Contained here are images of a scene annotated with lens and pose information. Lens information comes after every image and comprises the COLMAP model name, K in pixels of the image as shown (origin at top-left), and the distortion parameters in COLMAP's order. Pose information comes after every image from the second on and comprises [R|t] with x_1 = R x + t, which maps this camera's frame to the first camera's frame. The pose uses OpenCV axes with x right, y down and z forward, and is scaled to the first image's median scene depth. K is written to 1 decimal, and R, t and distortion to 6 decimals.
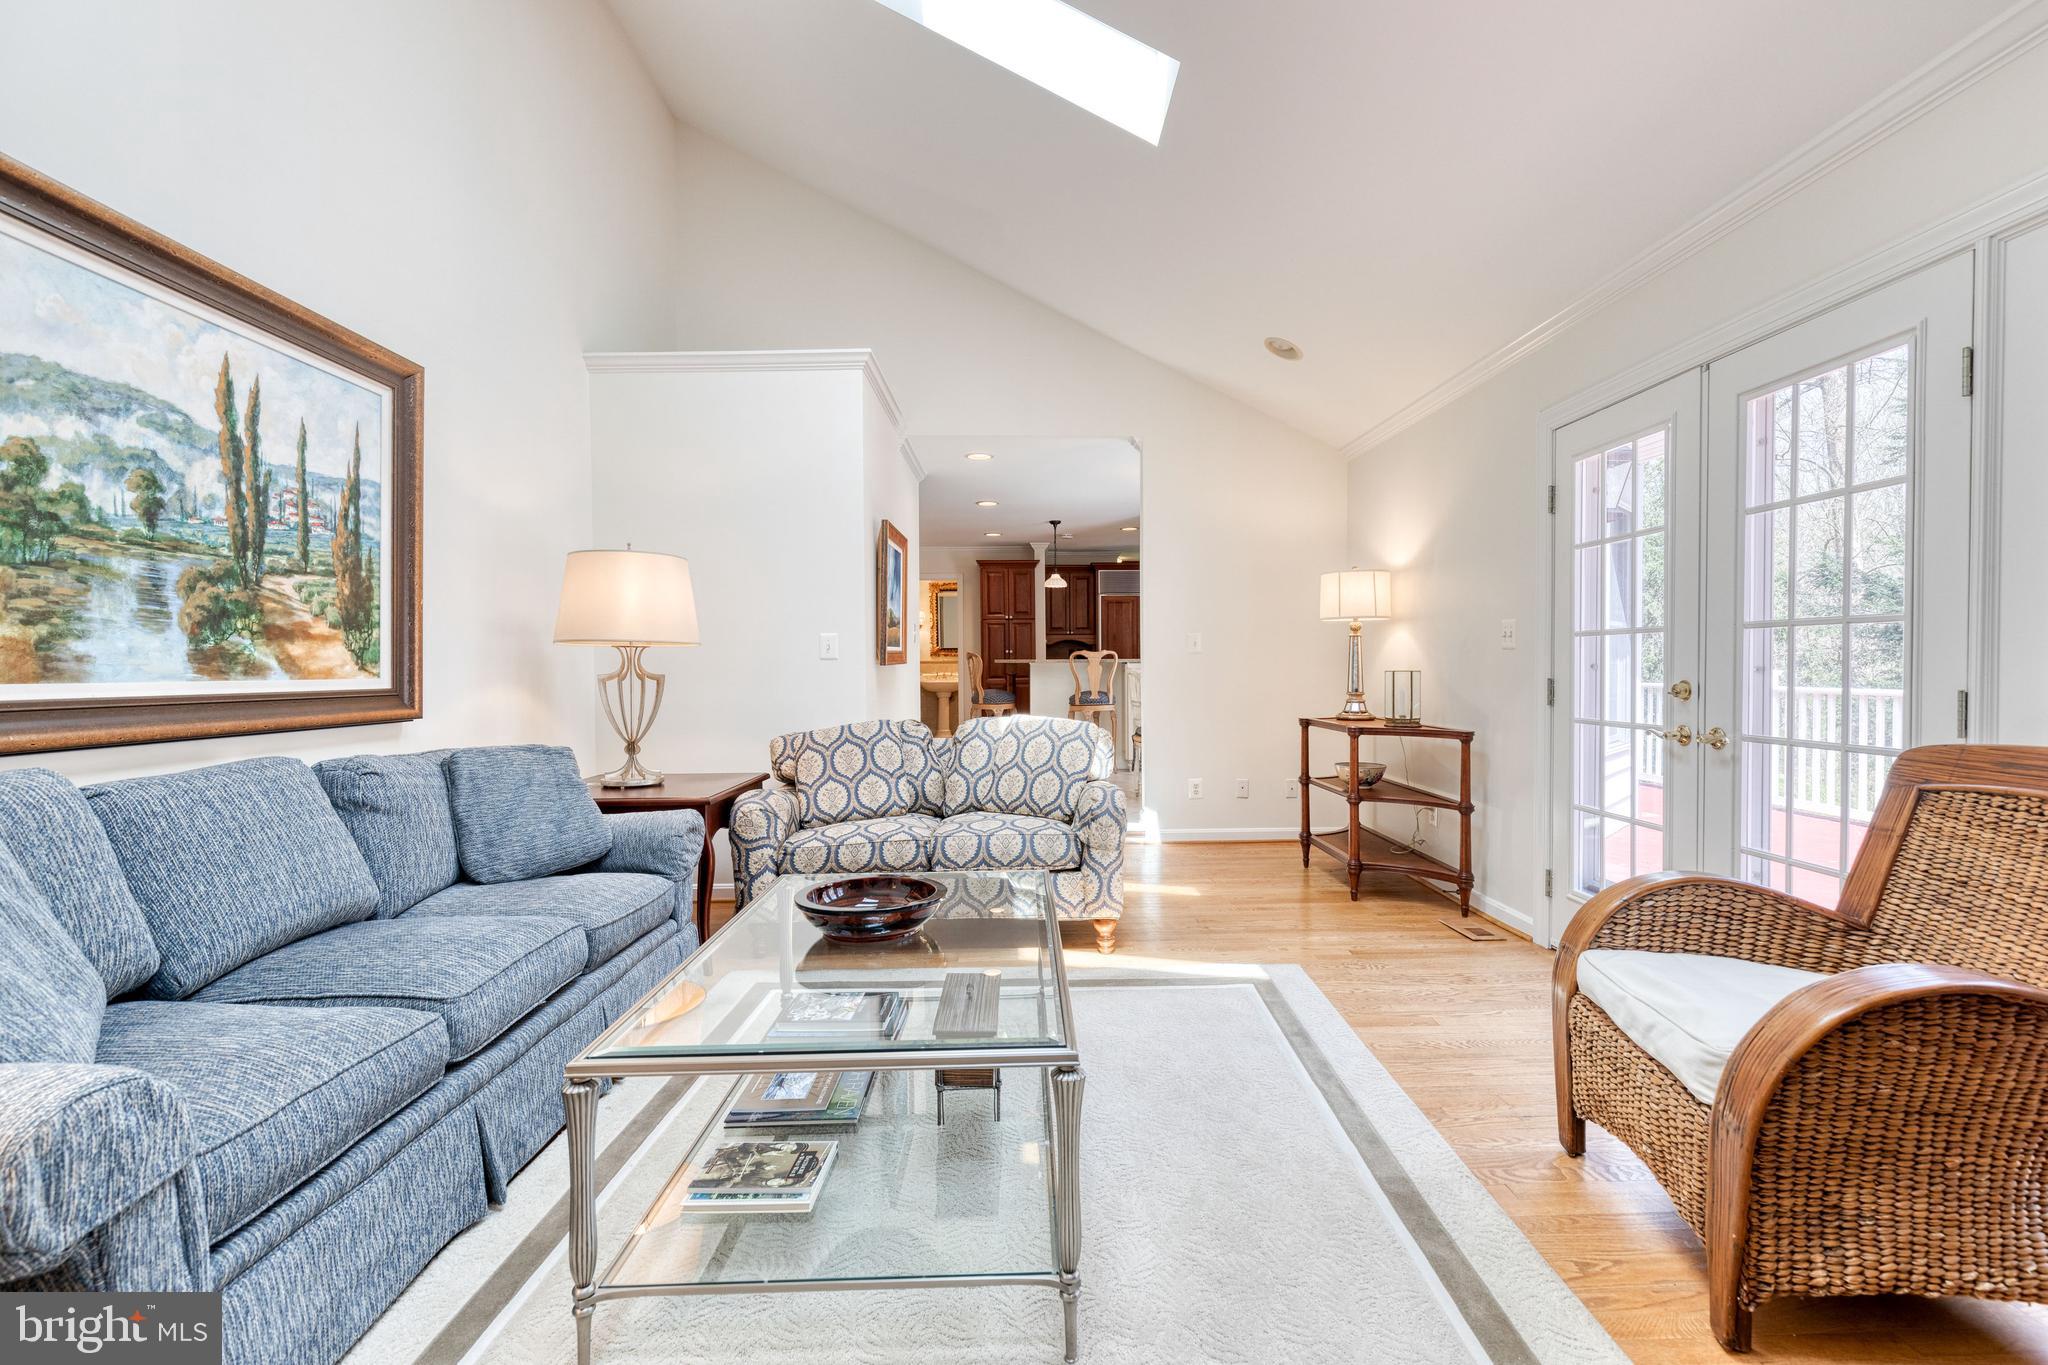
lens RADIAL K [[912.6, 0, 1042.9], [0, 912.6, 680.0], [0, 0, 1]] dist [0.003251, -0.000005]
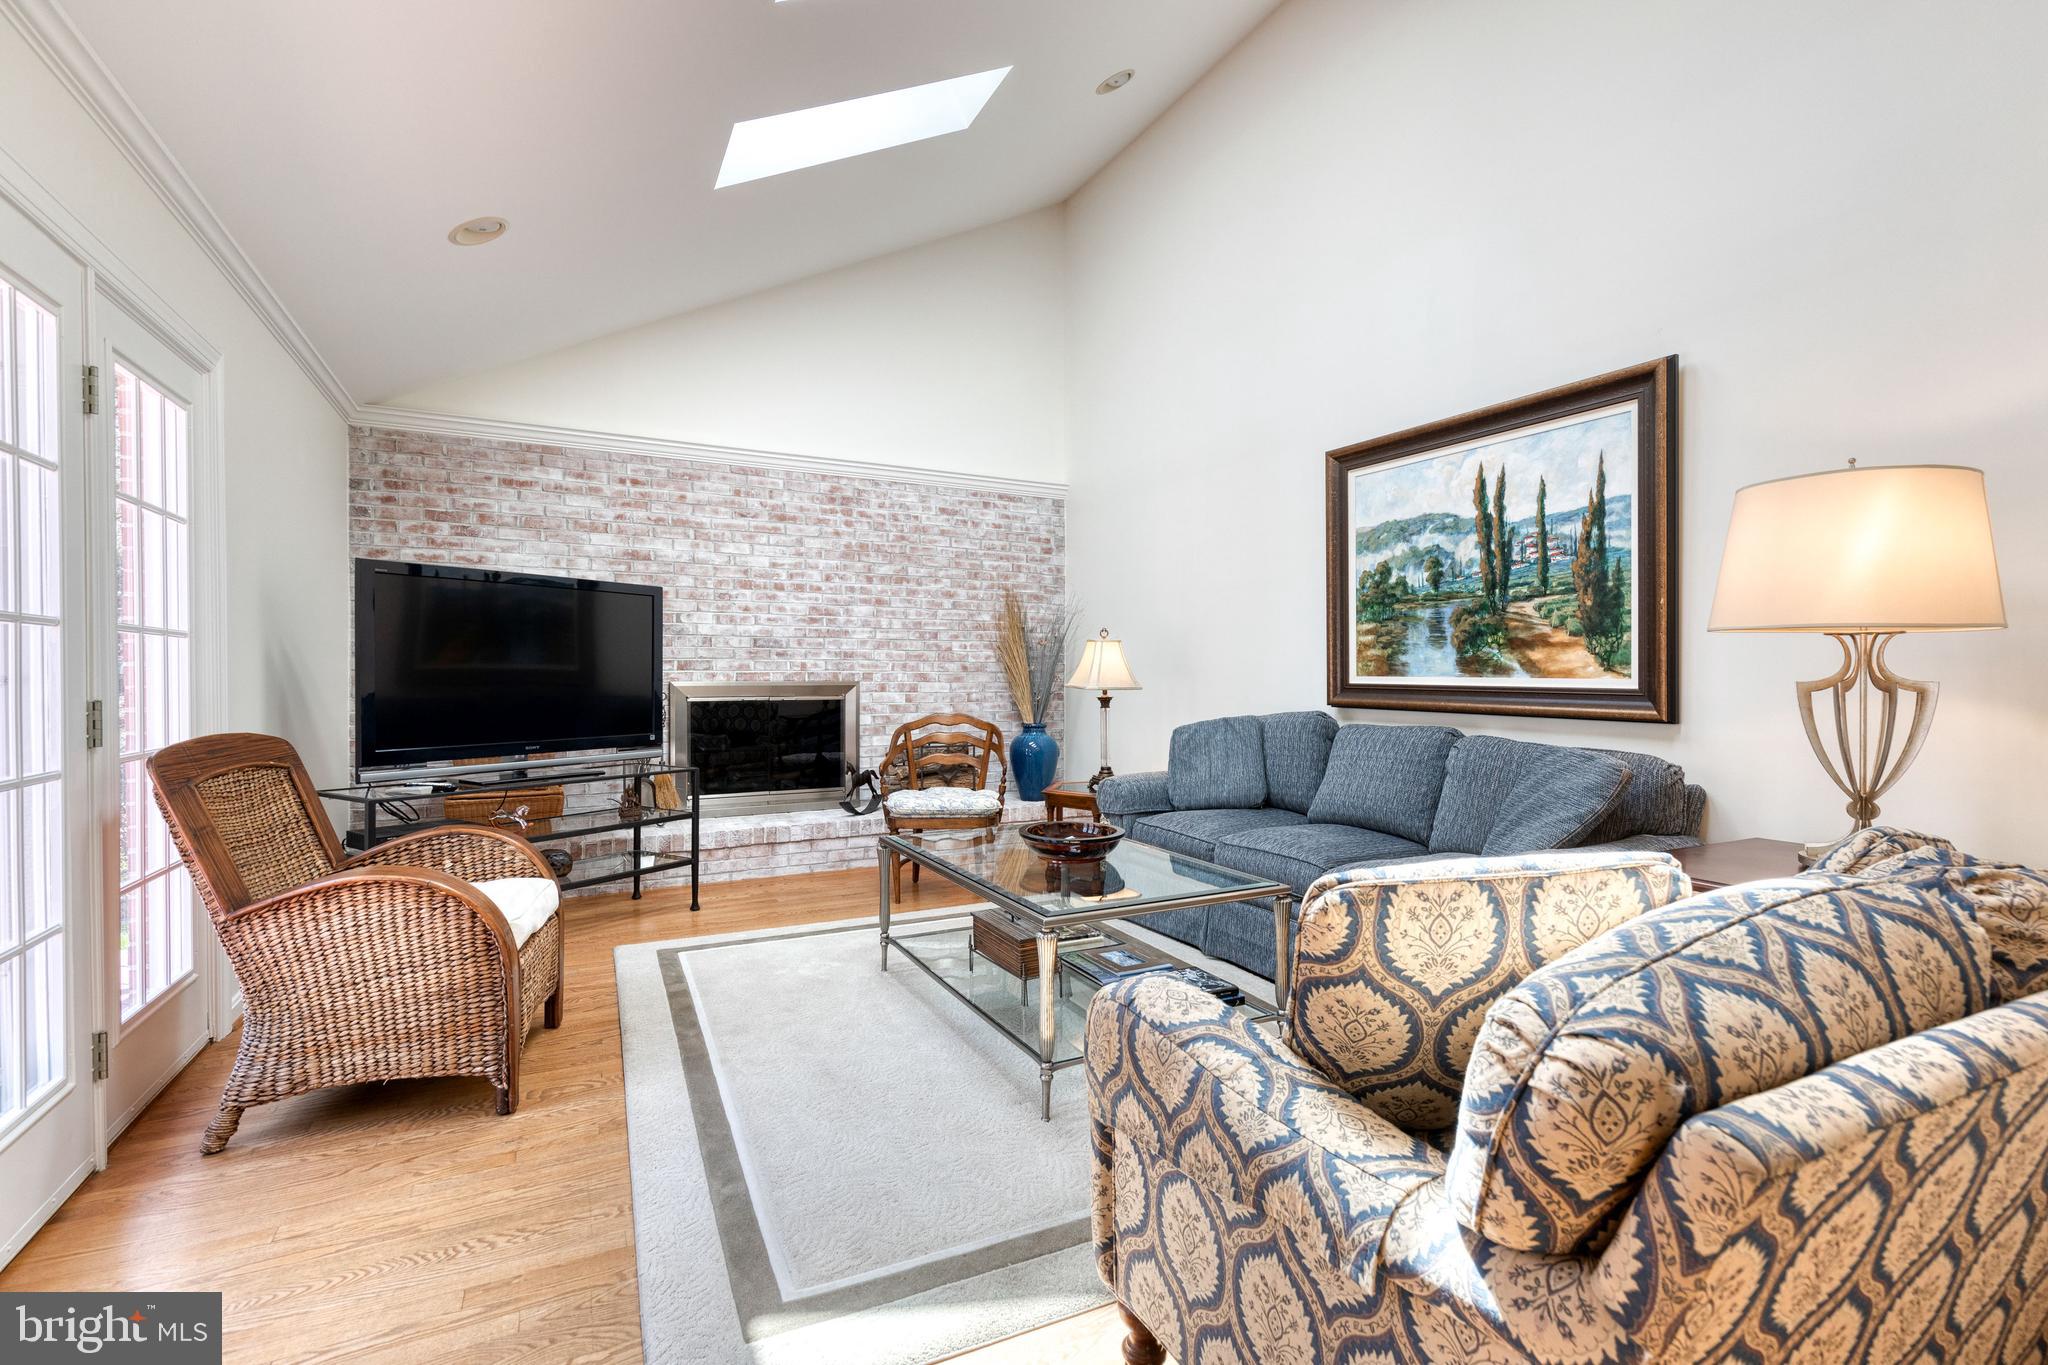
lens RADIAL K [[912.6, 0, 1042.9], [0, 912.6, 680.0], [0, 0, 1]] dist [0.003251, -0.000005]
pose [[-0.898792, 0.009959, -0.438261, 0.409223], [-0.001964, 0.999640, 0.026742, -0.032394], [0.438370, 0.024896, -0.898450, 1.940377]]
